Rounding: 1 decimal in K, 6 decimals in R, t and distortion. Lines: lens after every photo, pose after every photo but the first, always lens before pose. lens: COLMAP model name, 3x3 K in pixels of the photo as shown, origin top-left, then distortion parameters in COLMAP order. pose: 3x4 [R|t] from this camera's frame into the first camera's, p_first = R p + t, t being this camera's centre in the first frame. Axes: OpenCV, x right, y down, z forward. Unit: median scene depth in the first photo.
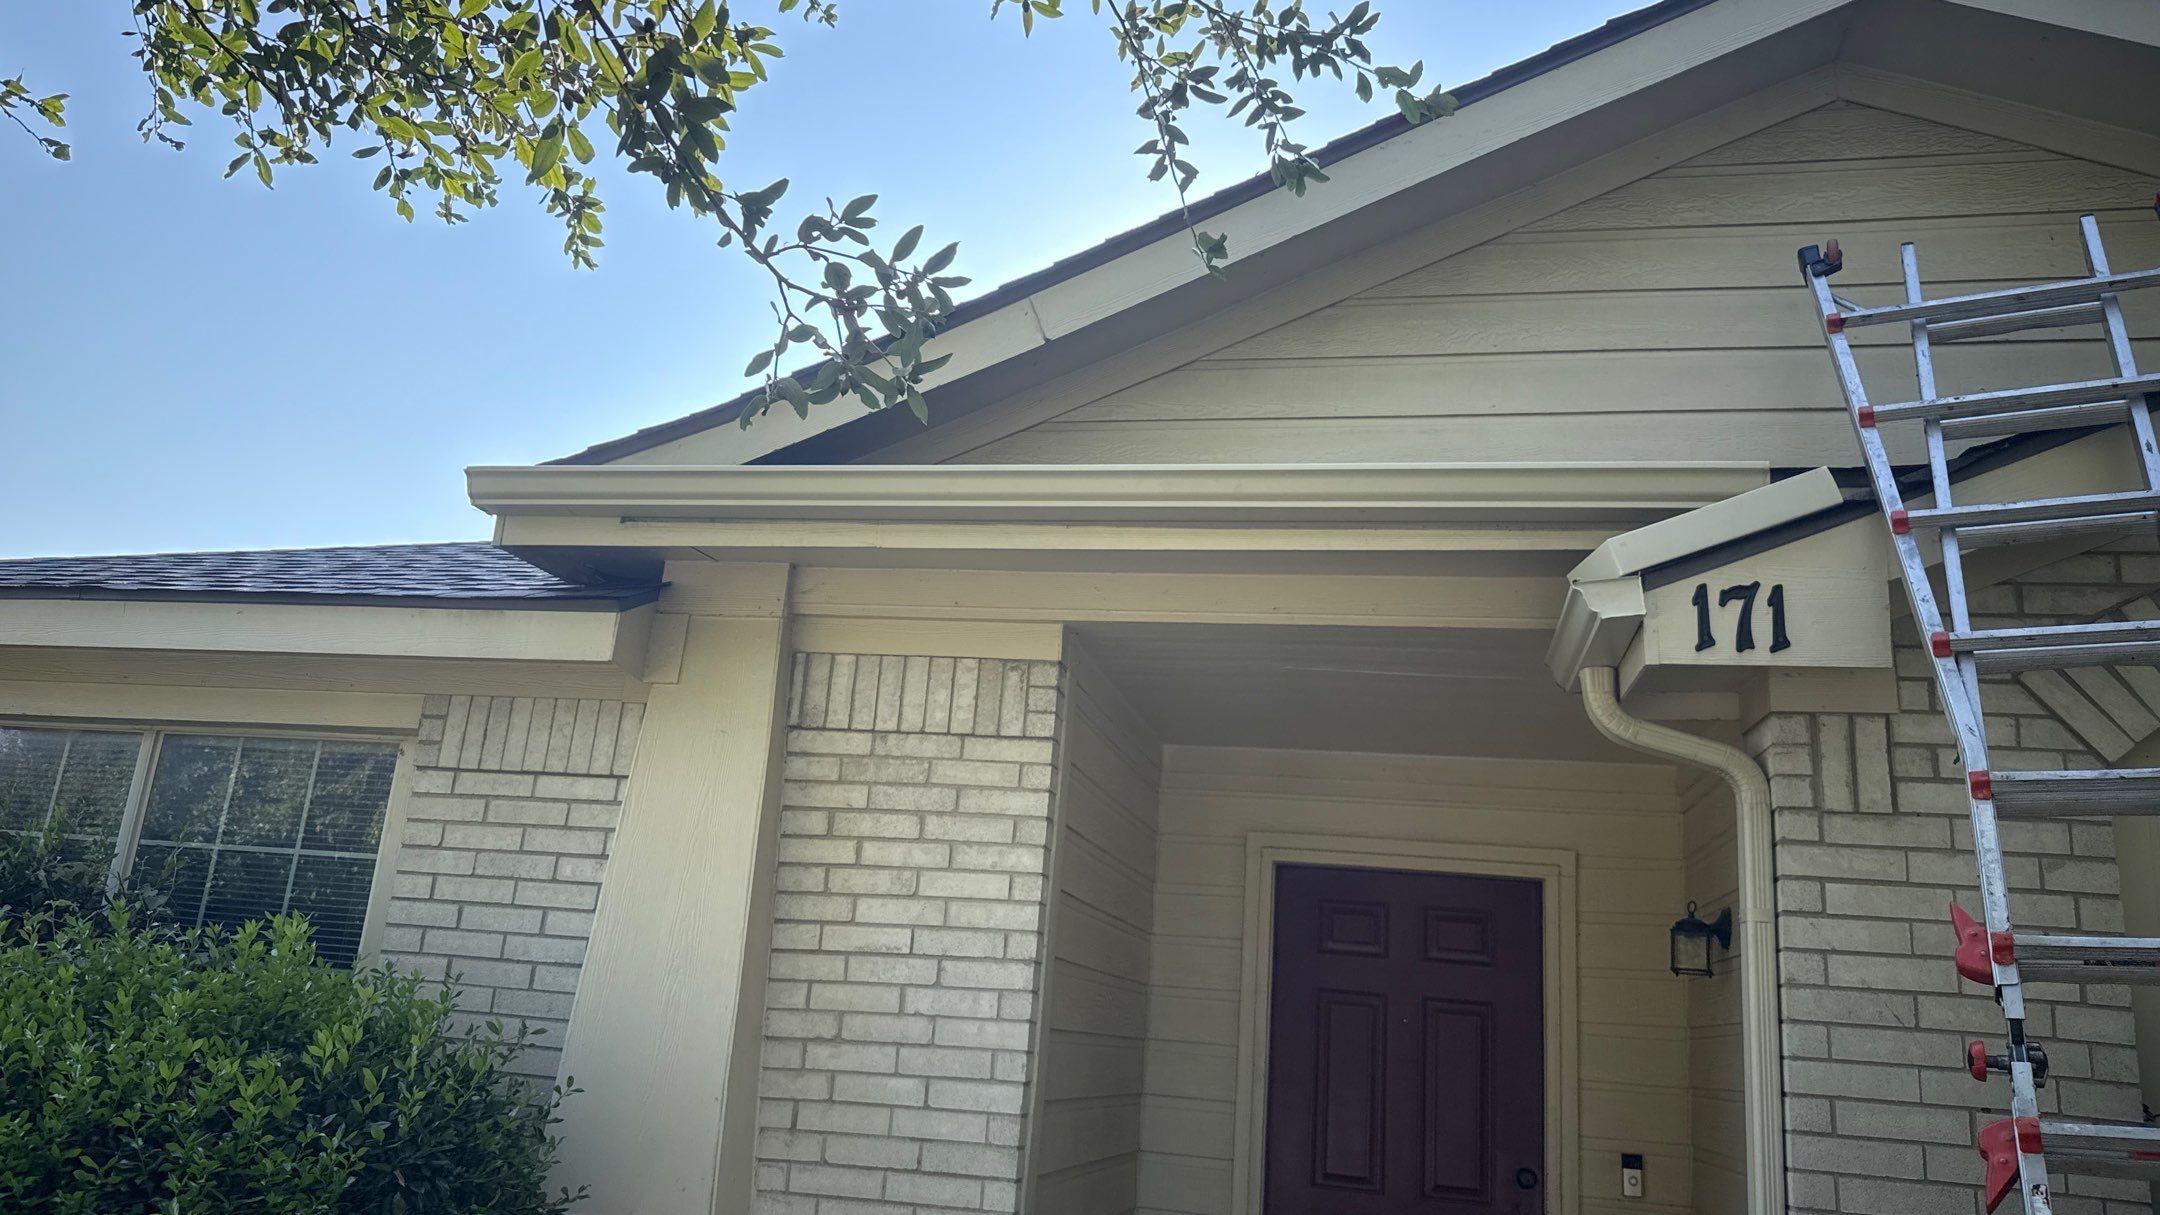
lens RADIAL K [[1477.0, 0, 1088.3], [0, 1477.0, 618.2], [0, 0, 1]] dist [0.146014, -0.242924]
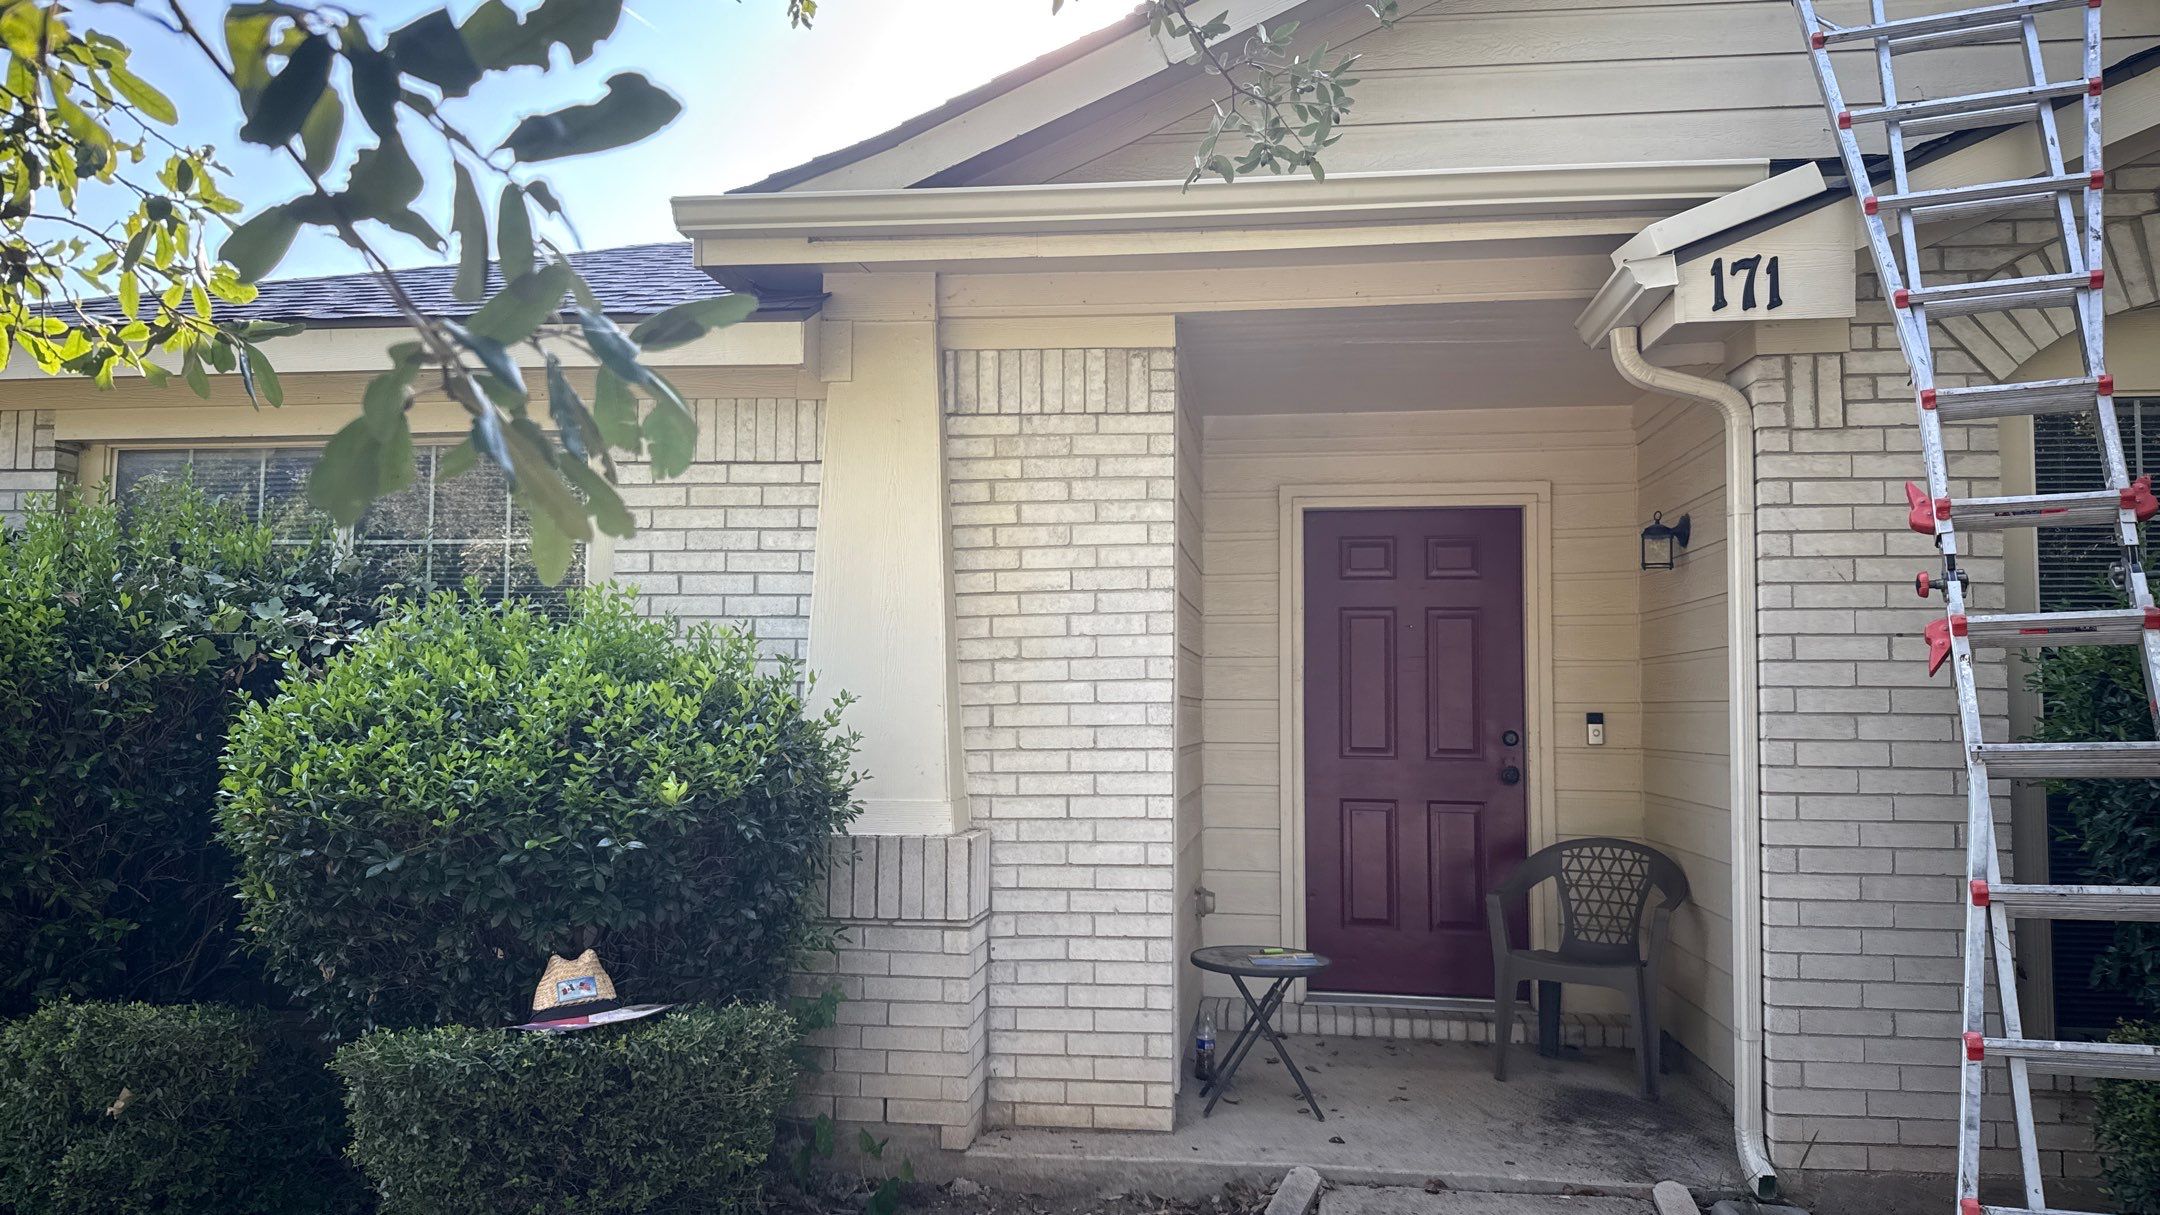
lens RADIAL K [[1477.0, 0, 1088.3], [0, 1477.0, 618.2], [0, 0, 1]] dist [0.146014, -0.242924]
pose [[0.993157, -0.066122, 0.096266, -0.227002], [0.044215, 0.975811, 0.214100, -0.018179], [-0.108094, -0.208378, 0.972057, -0.220735]]
